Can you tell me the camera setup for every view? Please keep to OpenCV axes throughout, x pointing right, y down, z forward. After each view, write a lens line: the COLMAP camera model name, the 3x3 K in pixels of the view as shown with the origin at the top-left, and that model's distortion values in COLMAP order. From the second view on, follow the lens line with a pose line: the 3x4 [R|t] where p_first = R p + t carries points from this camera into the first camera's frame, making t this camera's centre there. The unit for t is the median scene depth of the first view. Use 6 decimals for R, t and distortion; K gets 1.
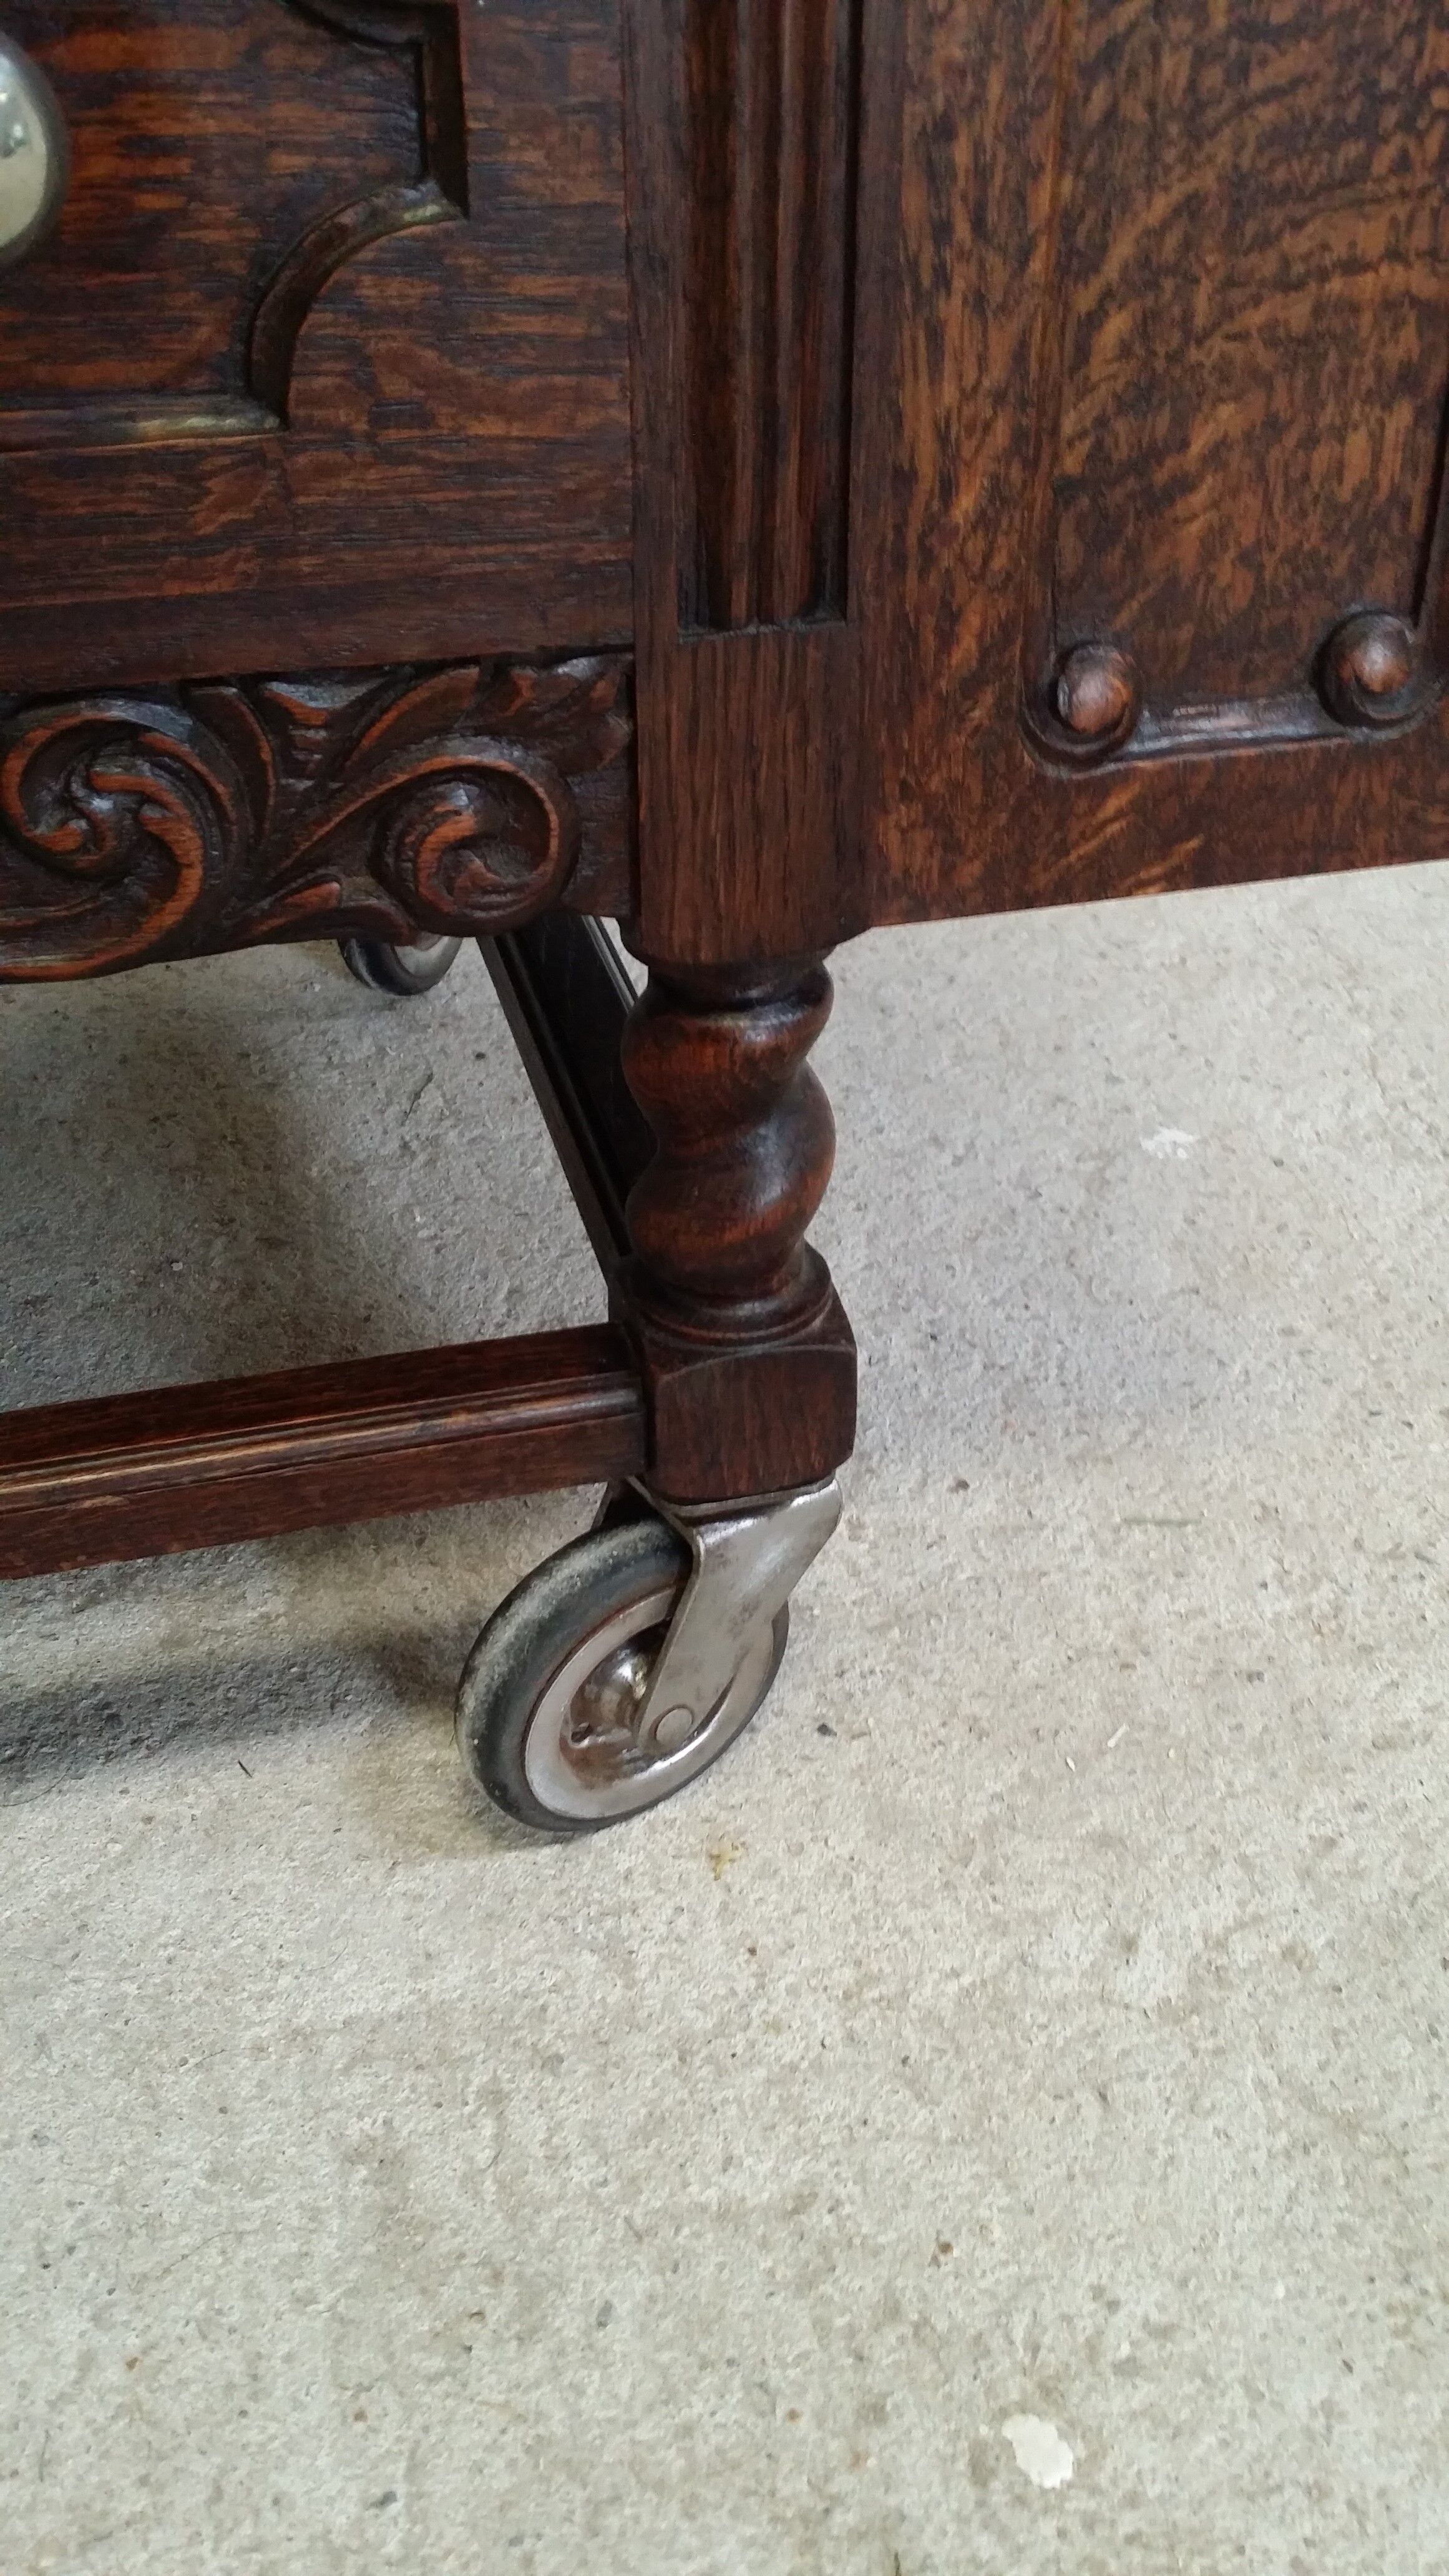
lens RADIAL K [[2286.3, 0, 760.1], [0, 2286.3, 1331.0], [0, 0, 1]] dist [0.114259, -0.269360]
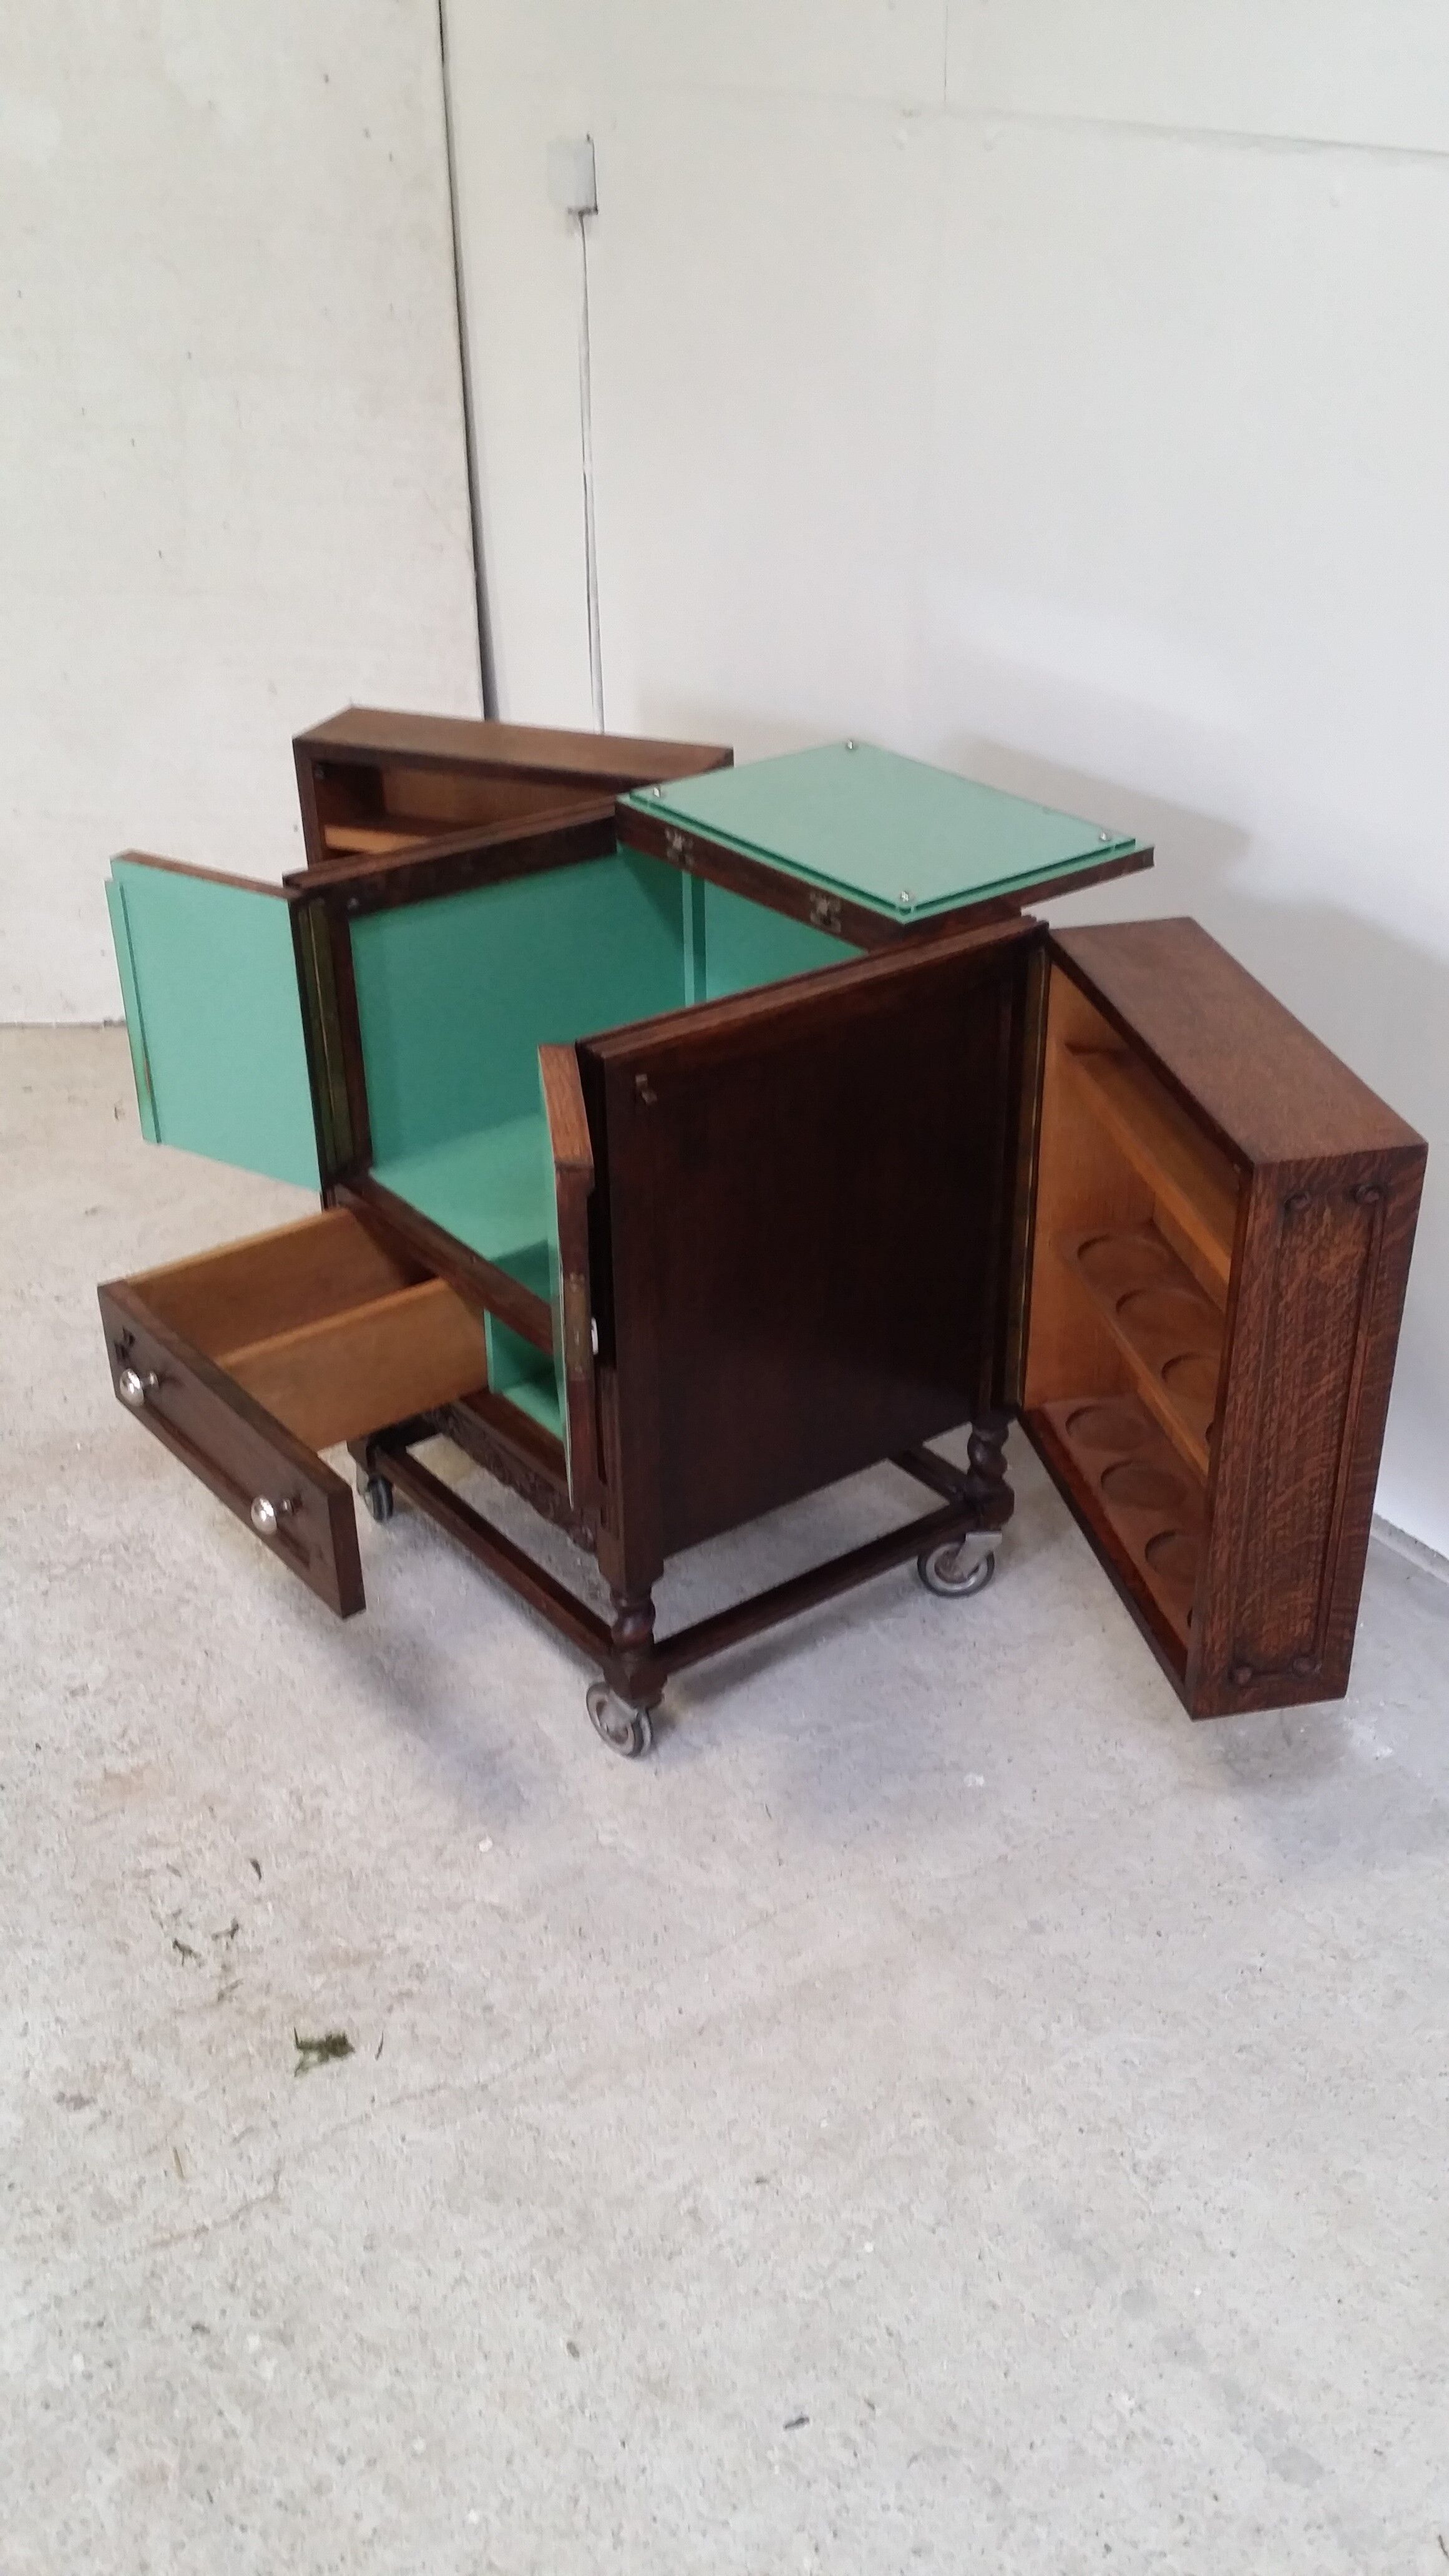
lens RADIAL K [[2326.3, 0, 749.5], [0, 2326.3, 1252.9], [0, 0, 1]] dist [0.111126, -0.247320]
pose [[0.375784, 0.445679, -0.812500, 3.879148], [-0.540164, 0.817758, 0.198735, -1.889776], [0.753000, 0.364202, 0.548040, -1.836751]]
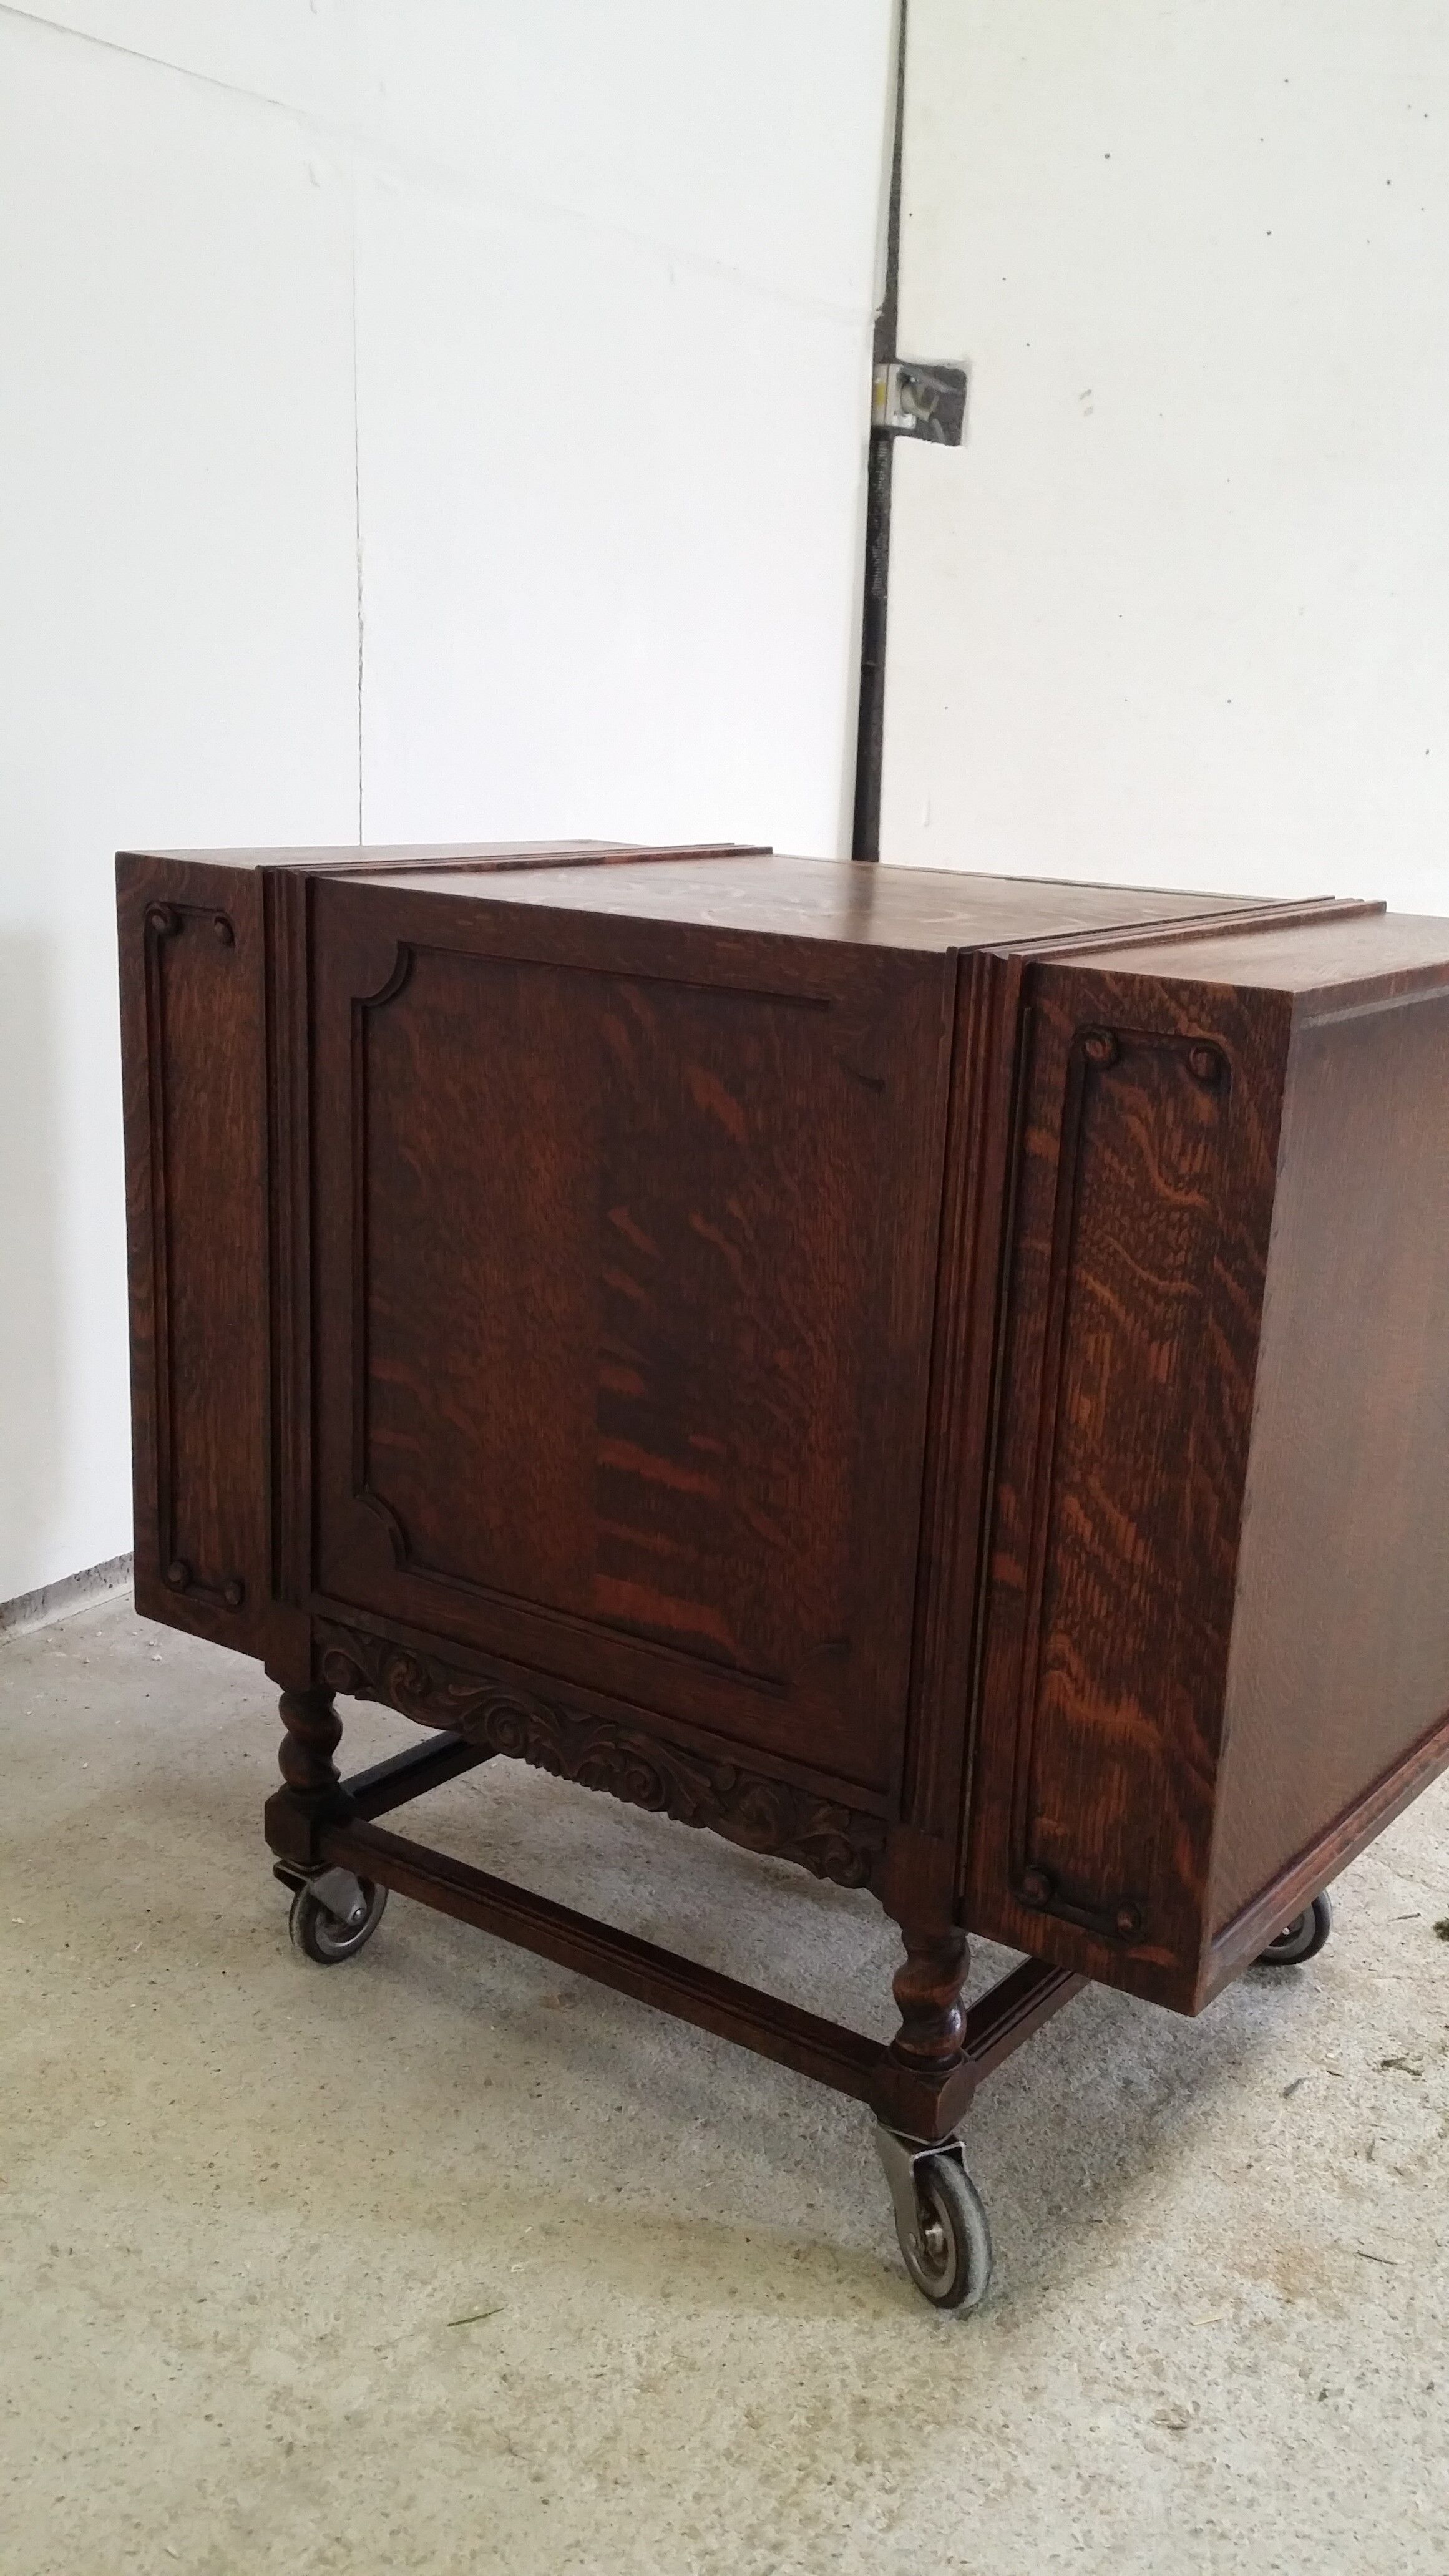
lens RADIAL K [[2347.6, 0, 750.3], [0, 2347.6, 1287.6], [0, 0, 1]] dist [0.000852, -0.023640]
pose [[0.680562, -0.155468, 0.716007, -2.984795], [0.393430, 0.901936, -0.178114, -0.053843], [-0.618101, 0.402916, 0.674989, -1.836719]]
